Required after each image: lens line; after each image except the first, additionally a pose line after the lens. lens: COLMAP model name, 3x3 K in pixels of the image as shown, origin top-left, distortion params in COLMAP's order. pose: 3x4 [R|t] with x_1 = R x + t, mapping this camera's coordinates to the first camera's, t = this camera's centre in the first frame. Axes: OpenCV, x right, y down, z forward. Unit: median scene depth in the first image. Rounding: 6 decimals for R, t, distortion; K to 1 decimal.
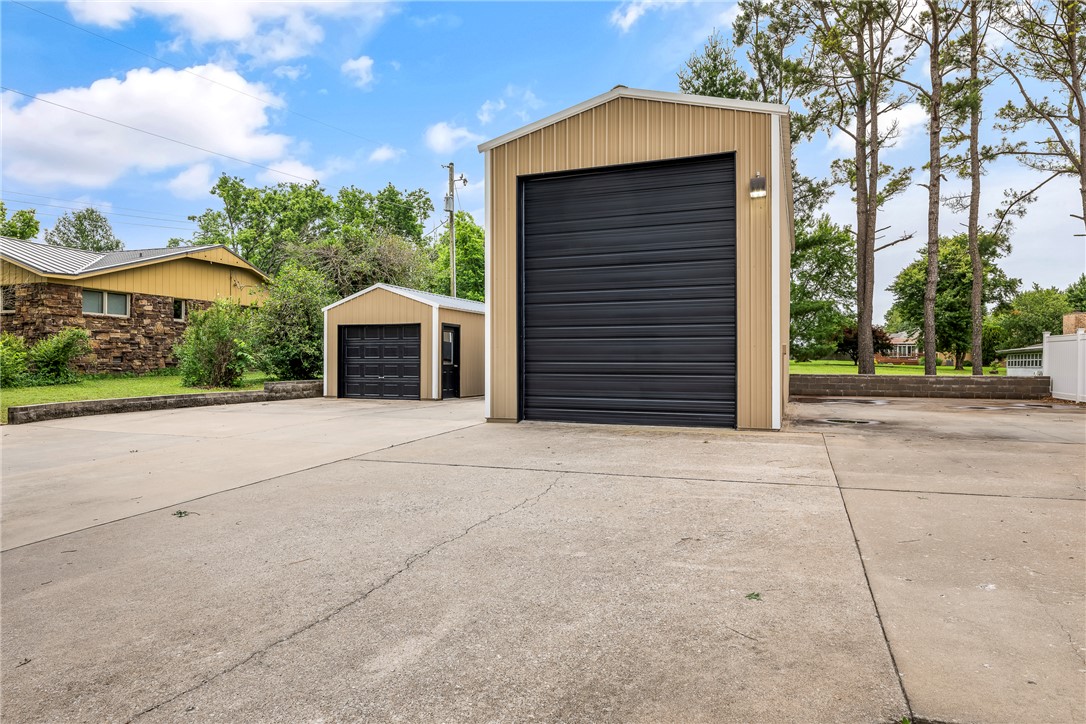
lens RADIAL K [[652.6, 0, 538.4], [0, 652.6, 362.6], [0, 0, 1]] dist [-0.002209, -0.001435]
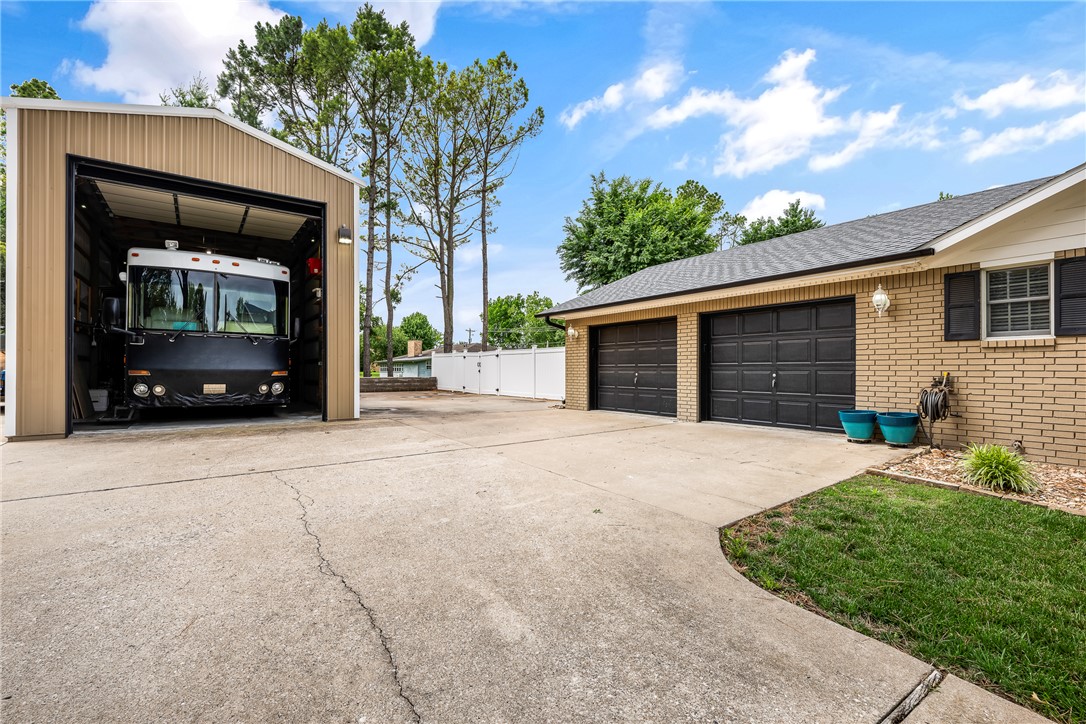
lens RADIAL K [[479.8, 0, 541.8], [0, 479.8, 365.7], [0, 0, 1]] dist [-0.000538, -0.000132]
pose [[0.540570, 0.006941, 0.841270, -0.618860], [-0.001294, 0.999972, -0.007418, 0.000446], [-0.841298, 0.002921, 0.540564, 0.335822]]
